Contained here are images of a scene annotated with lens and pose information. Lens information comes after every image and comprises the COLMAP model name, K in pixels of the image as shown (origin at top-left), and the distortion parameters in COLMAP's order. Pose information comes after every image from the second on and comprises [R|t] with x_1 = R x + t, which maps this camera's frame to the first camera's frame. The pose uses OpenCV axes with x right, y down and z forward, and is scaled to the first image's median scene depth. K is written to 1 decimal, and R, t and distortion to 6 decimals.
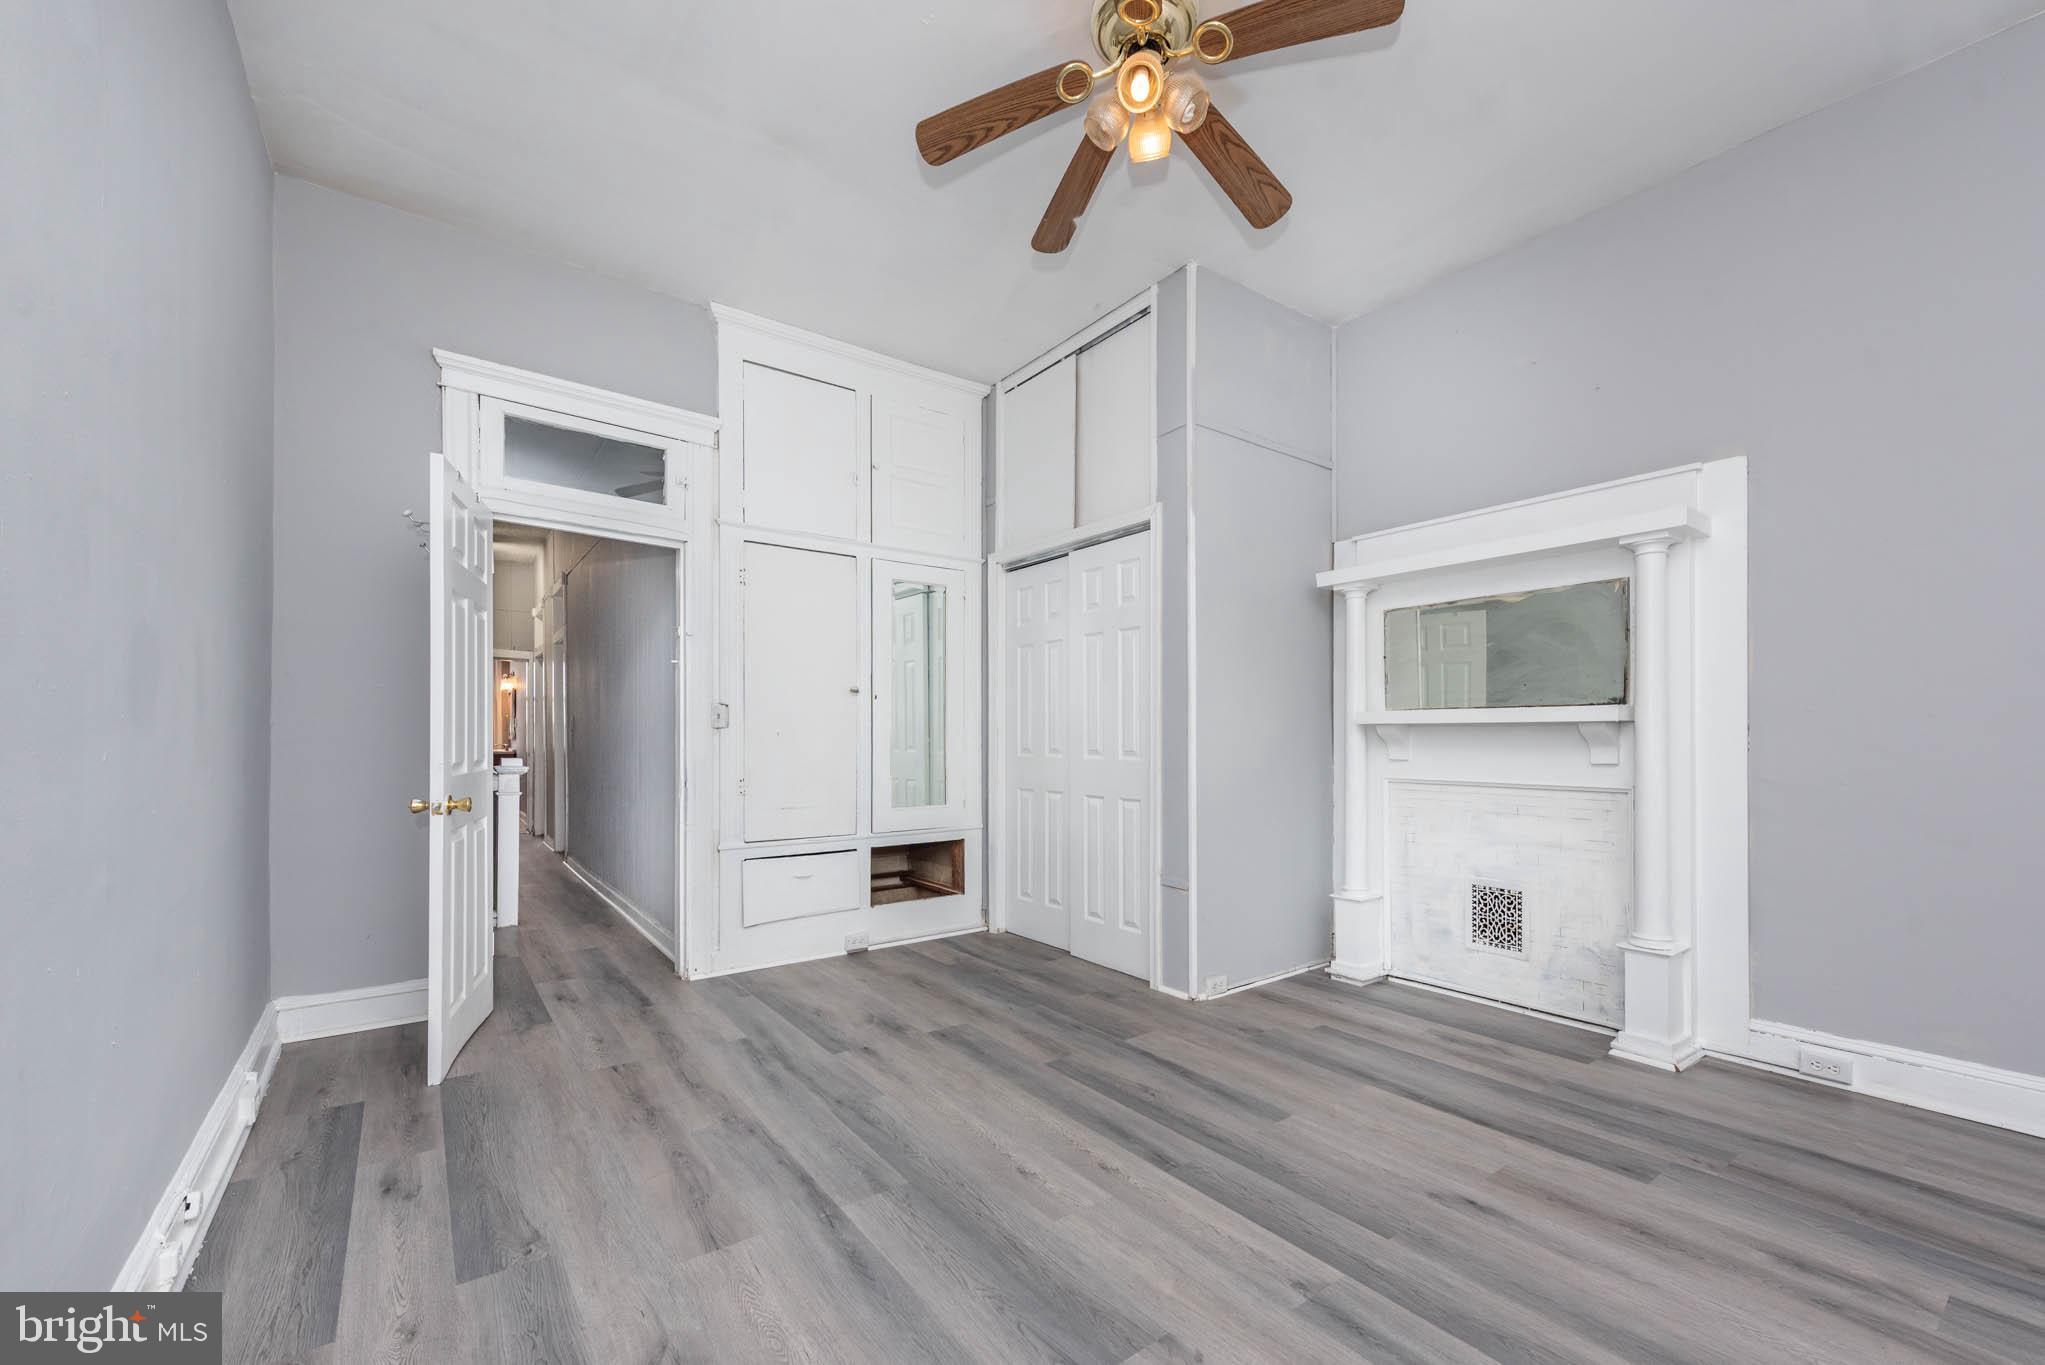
lens RADIAL K [[807.4, 0, 1033.2], [0, 807.4, 733.5], [0, 0, 1]] dist [0.000521, -0.000201]
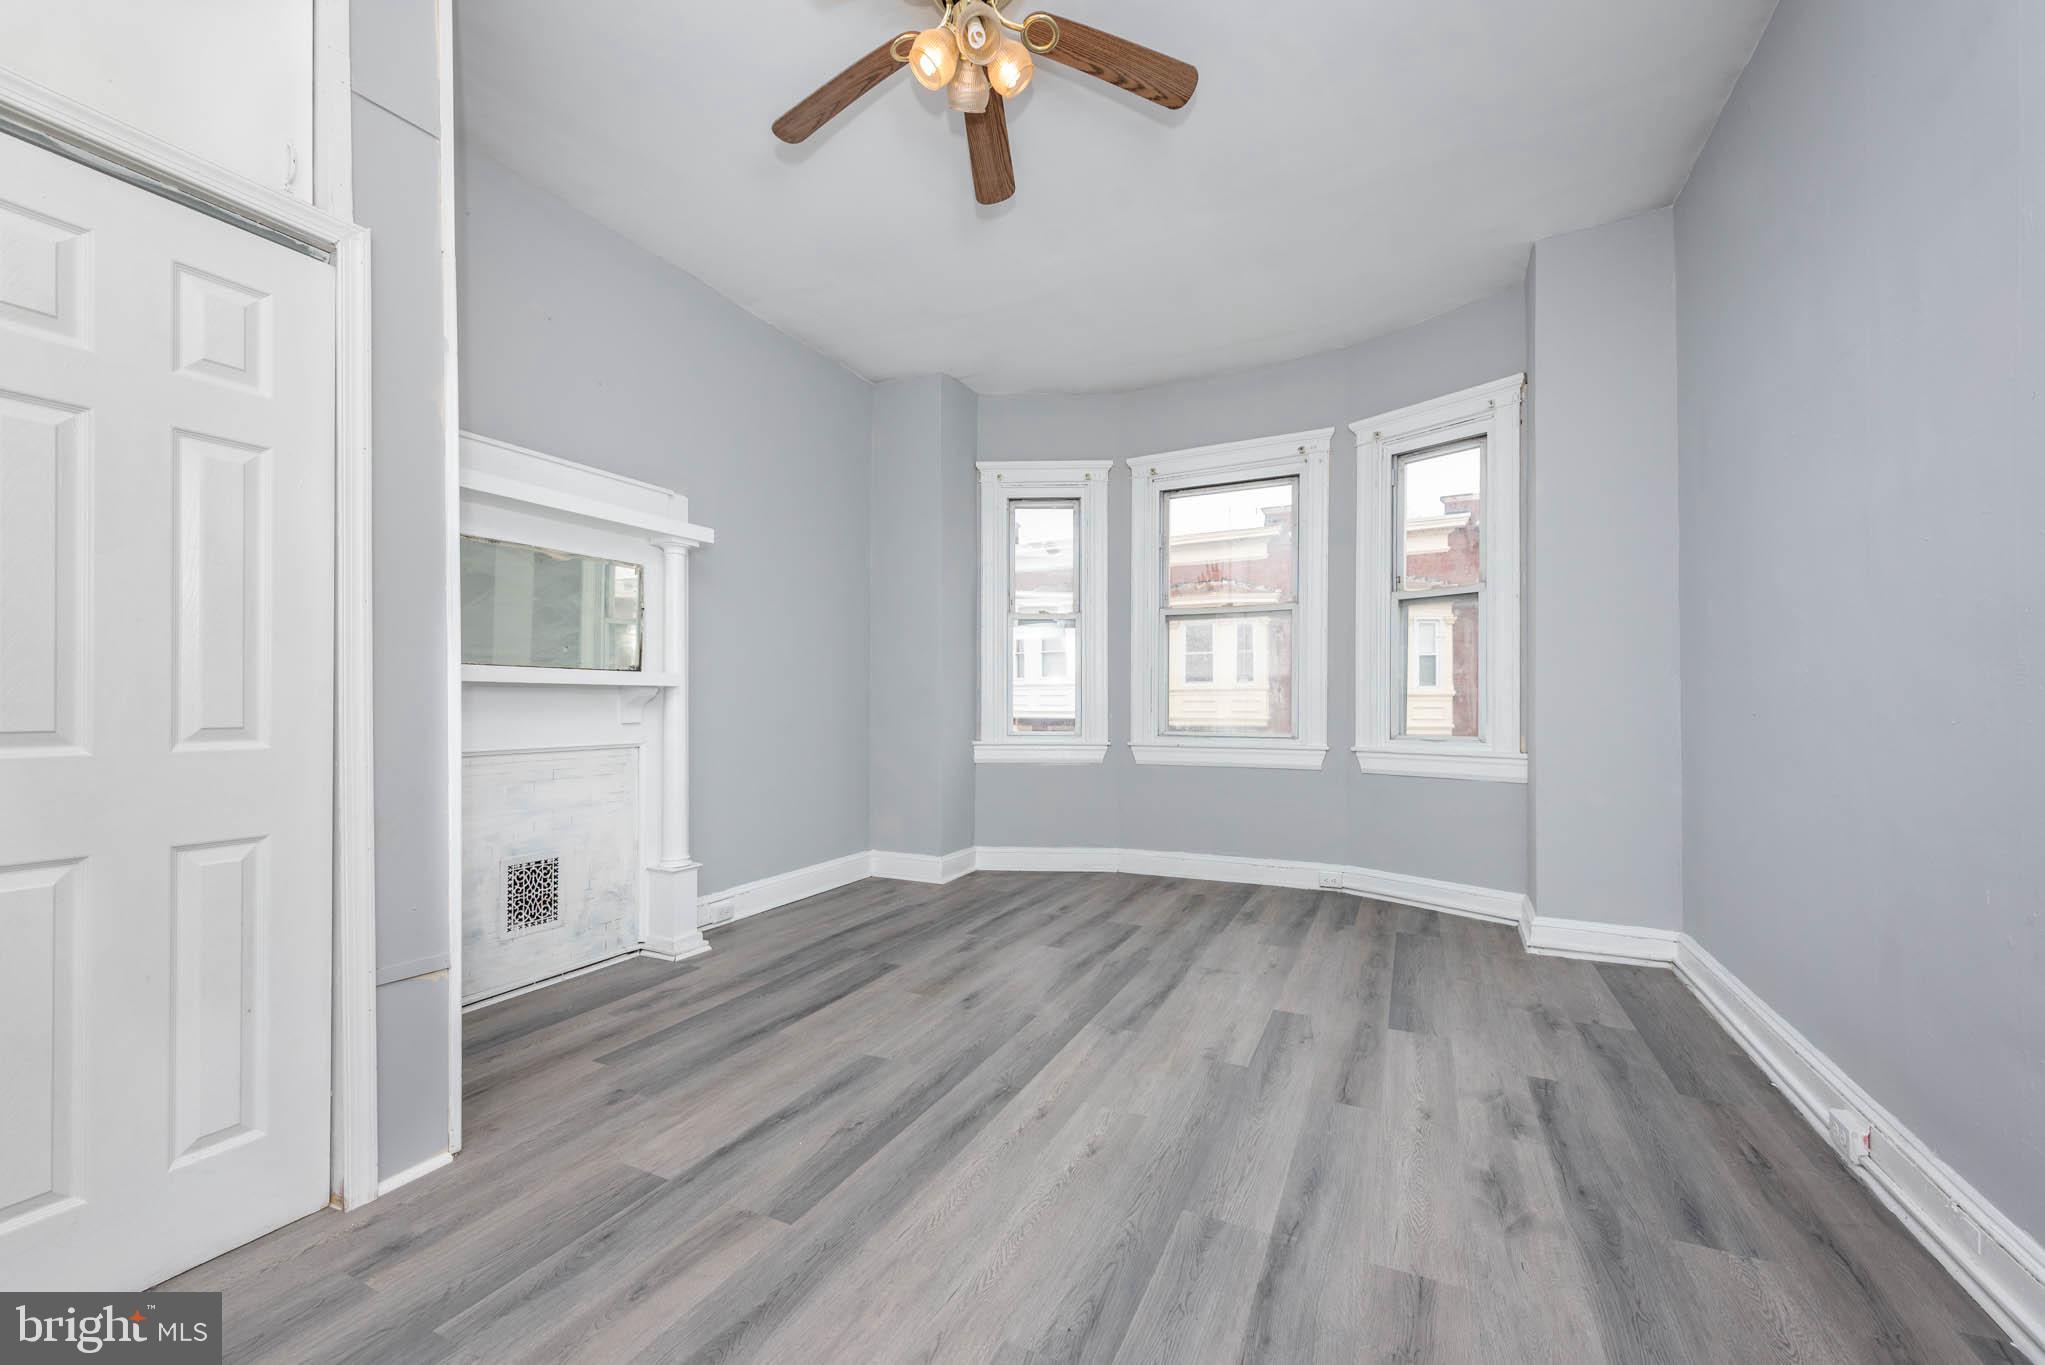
lens RADIAL K [[825.7, 0, 999.6], [0, 825.7, 684.5], [0, 0, 1]] dist [0.000790, -0.000402]
pose [[-0.437673, 0.019774, 0.898917, -0.701824], [-0.000109, 0.999757, -0.022045, 0.010471], [-0.899134, -0.009747, -0.437565, 1.260138]]
